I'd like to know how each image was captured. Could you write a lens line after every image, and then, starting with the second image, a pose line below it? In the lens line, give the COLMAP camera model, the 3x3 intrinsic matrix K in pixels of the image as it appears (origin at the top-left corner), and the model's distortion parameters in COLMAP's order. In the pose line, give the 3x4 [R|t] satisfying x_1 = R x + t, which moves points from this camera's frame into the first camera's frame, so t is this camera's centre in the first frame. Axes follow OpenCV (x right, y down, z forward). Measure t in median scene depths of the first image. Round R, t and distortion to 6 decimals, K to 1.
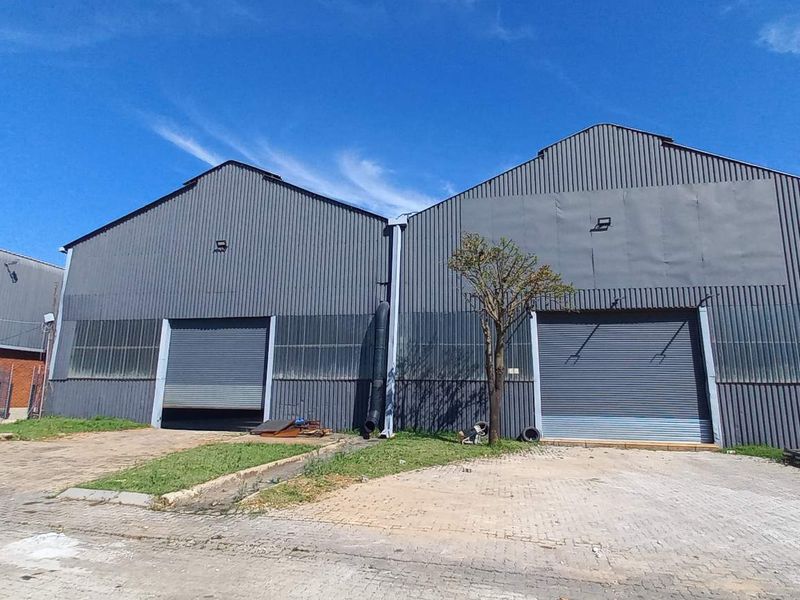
lens RADIAL K [[510.2, 0, 400.0], [0, 510.2, 300.0], [0, 0, 1]] dist [0.004790, 0.001986]
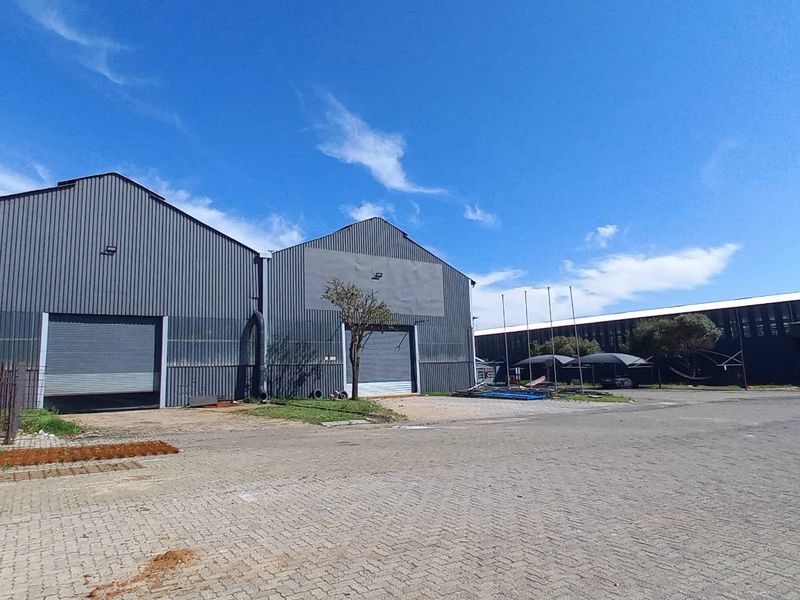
lens RADIAL K [[510.2, 0, 400.0], [0, 510.2, 300.0], [0, 0, 1]] dist [0.004790, 0.001986]
pose [[0.677288, 0.068419, 0.732529, -0.786654], [-0.105469, 0.994412, 0.004636, -0.074890], [-0.728119, -0.080399, 0.680720, -0.261792]]
